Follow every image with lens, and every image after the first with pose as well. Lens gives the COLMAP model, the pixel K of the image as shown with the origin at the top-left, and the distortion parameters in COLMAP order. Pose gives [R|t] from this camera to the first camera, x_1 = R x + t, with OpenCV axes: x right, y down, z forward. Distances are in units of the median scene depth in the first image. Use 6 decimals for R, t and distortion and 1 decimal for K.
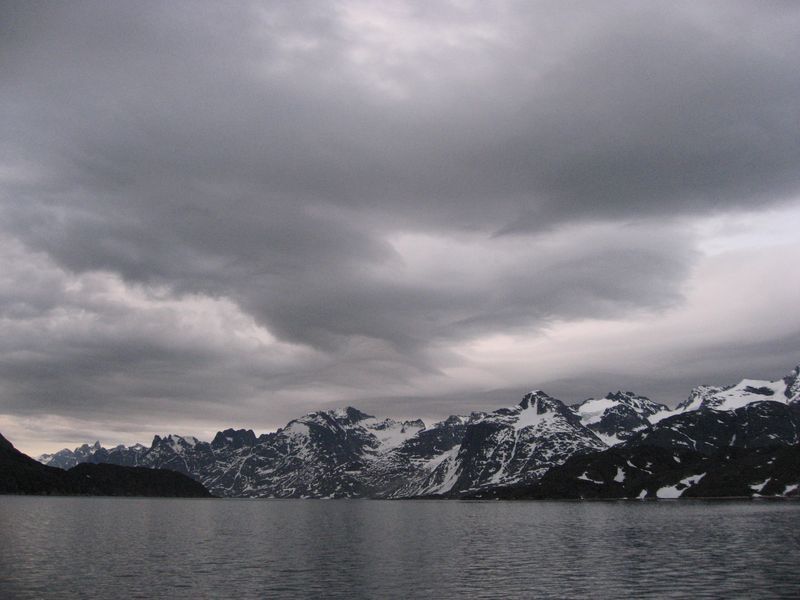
lens RADIAL K [[813.4, 0, 397.4], [0, 813.4, 305.1], [0, 0, 1]] dist [-0.121361, 0.000000]
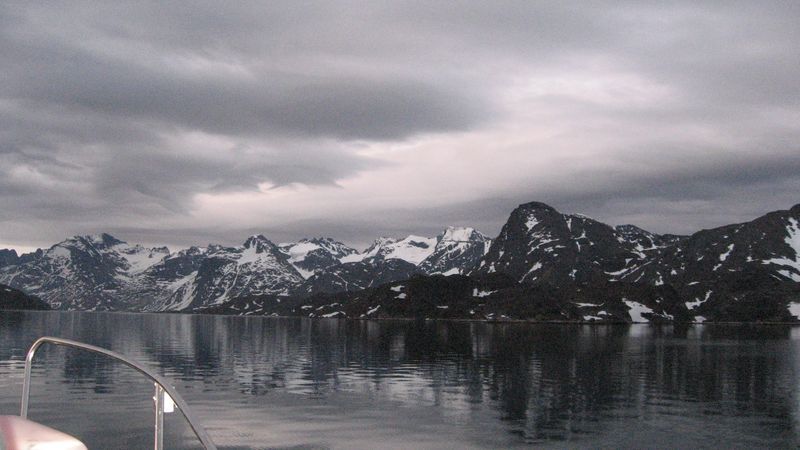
lens RADIAL K [[808.3, 0, 393.9], [0, 808.3, 229.3], [0, 0, 1]] dist [-0.114654, 0.000000]
pose [[0.952351, 0.047740, 0.301244, -0.012923], [-0.086111, 0.989579, 0.115408, -0.074602], [-0.292595, -0.135849, 0.946537, -0.310488]]
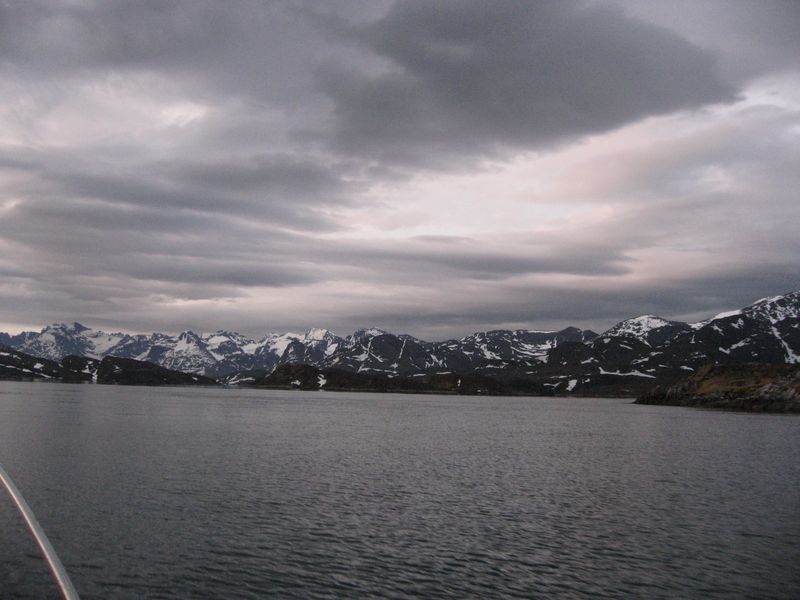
lens RADIAL K [[813.4, 0, 401.9], [0, 813.4, 300.6], [0, 0, 1]] dist [-0.121361, 0.000000]
pose [[0.919841, 0.067277, 0.386480, -0.121276], [-0.117174, 0.987329, 0.107009, -0.250789], [-0.374384, -0.143716, 0.916069, -1.050088]]
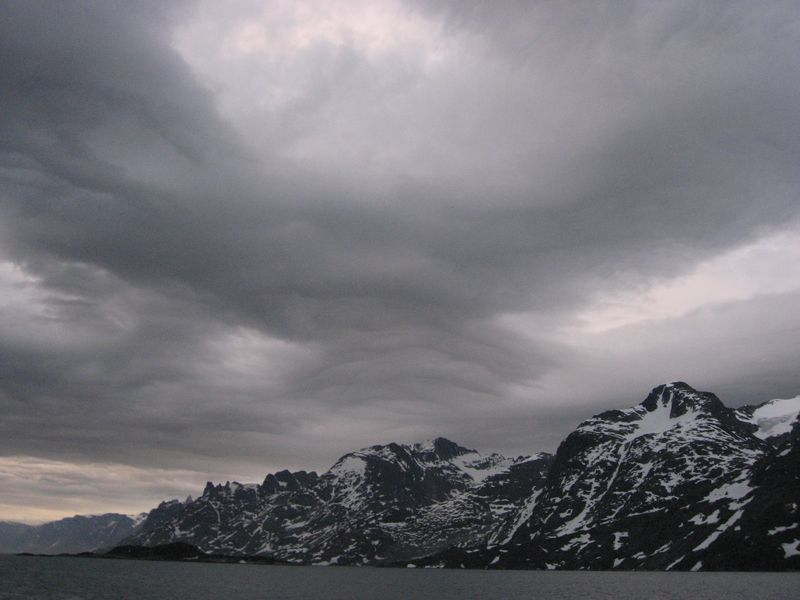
lens RADIAL K [[895.8, 0, 398.4], [0, 895.8, 313.1], [0, 0, 1]] dist [-0.115814, 0.000000]
pose [[0.977852, -0.040395, -0.205361, 0.111955], [0.031163, 0.998361, -0.047991, 0.082072], [0.206963, 0.040529, 0.977509, 0.340591]]
